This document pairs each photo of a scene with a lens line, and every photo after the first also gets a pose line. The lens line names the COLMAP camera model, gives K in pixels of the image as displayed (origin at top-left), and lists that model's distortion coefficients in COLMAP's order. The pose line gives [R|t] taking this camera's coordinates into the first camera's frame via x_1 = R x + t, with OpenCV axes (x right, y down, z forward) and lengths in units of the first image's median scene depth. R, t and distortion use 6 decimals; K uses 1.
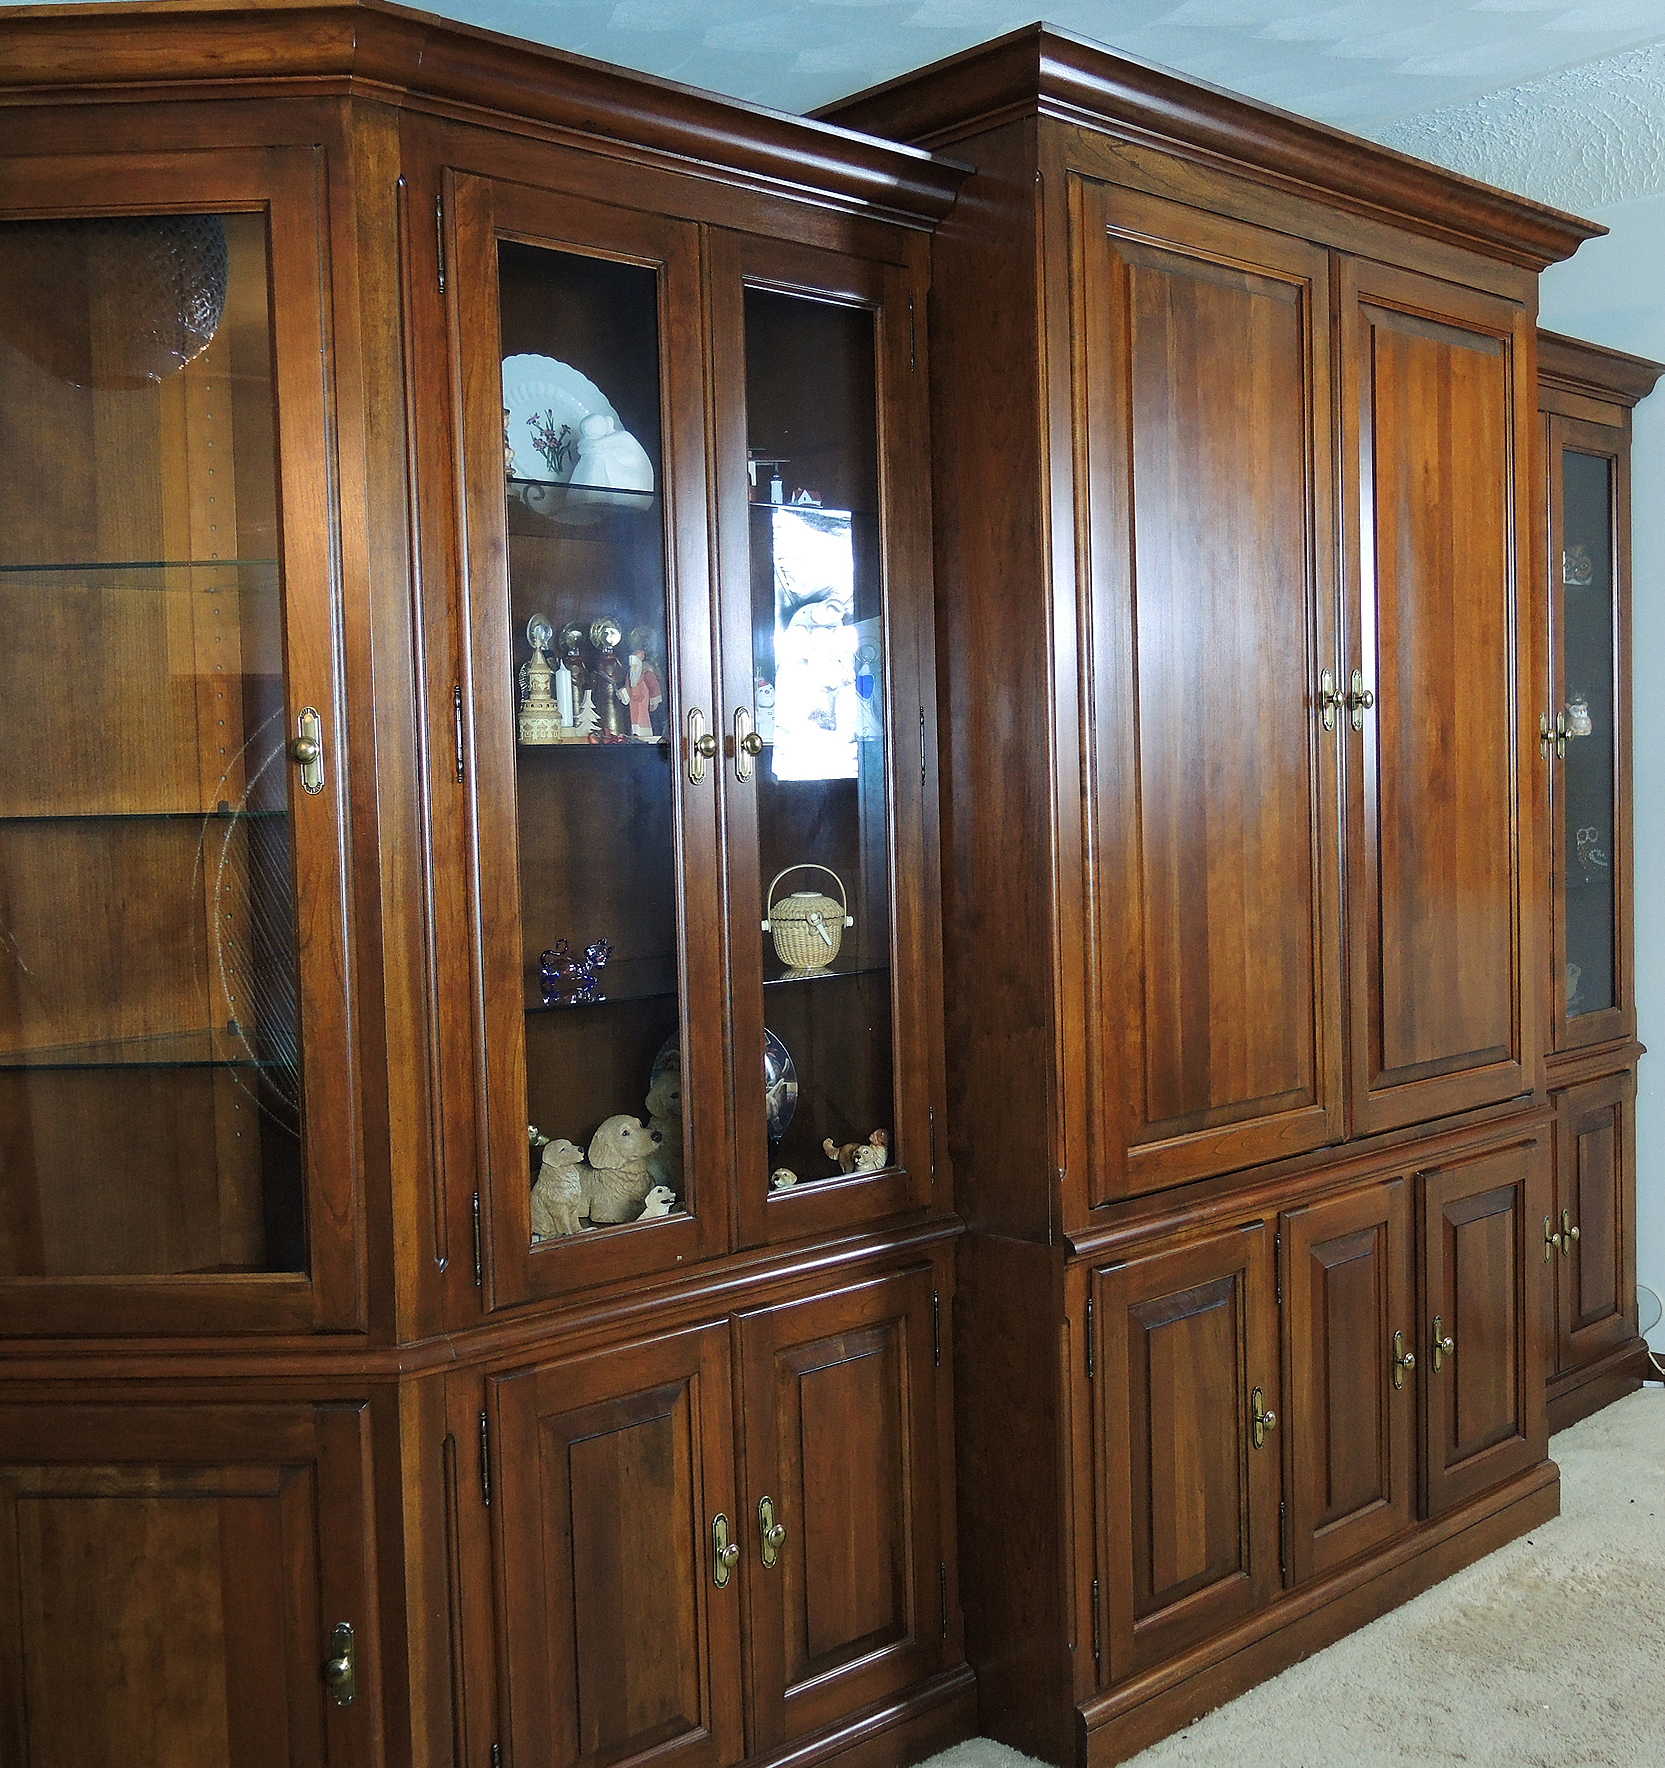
lens RADIAL K [[2055.5, 0, 831.6], [0, 2055.5, 891.3], [0, 0, 1]] dist [0.006899, 0.000000]
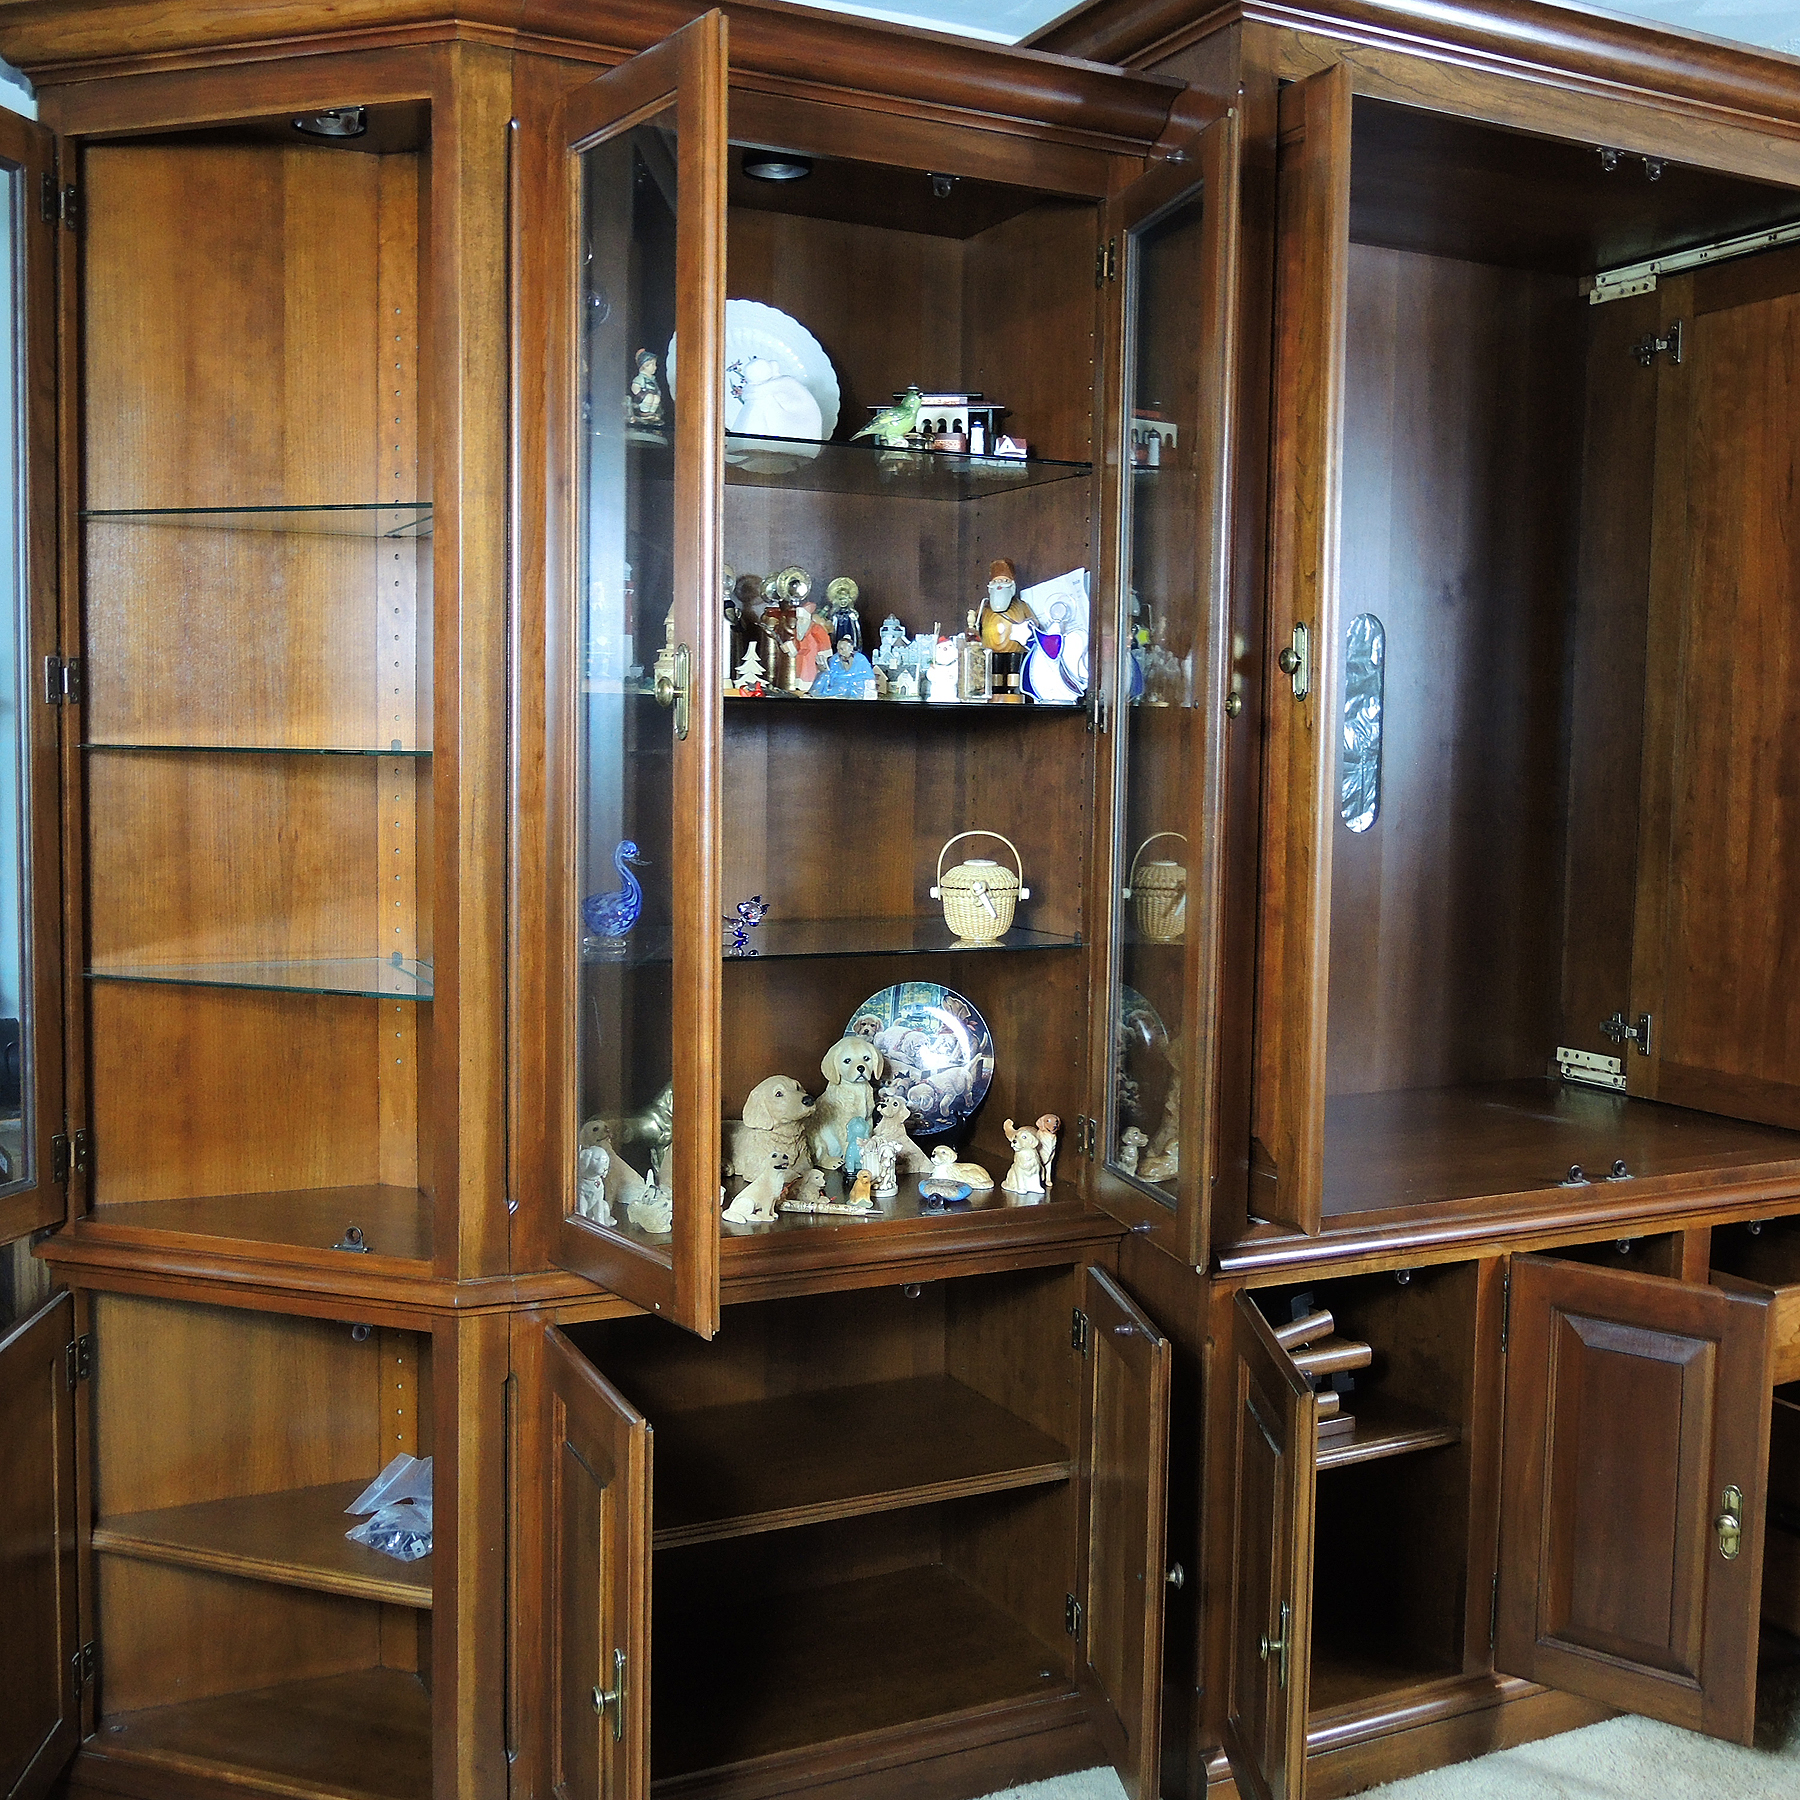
lens RADIAL K [[2020.5, 0, 902.1], [0, 2020.5, 895.5], [0, 0, 1]] dist [0.004853, 0.000000]
pose [[0.953871, 0.062106, -0.293723, 0.261162], [-0.055855, 0.997999, 0.029632, -0.010300], [0.294976, -0.011859, 0.955431, 0.105033]]
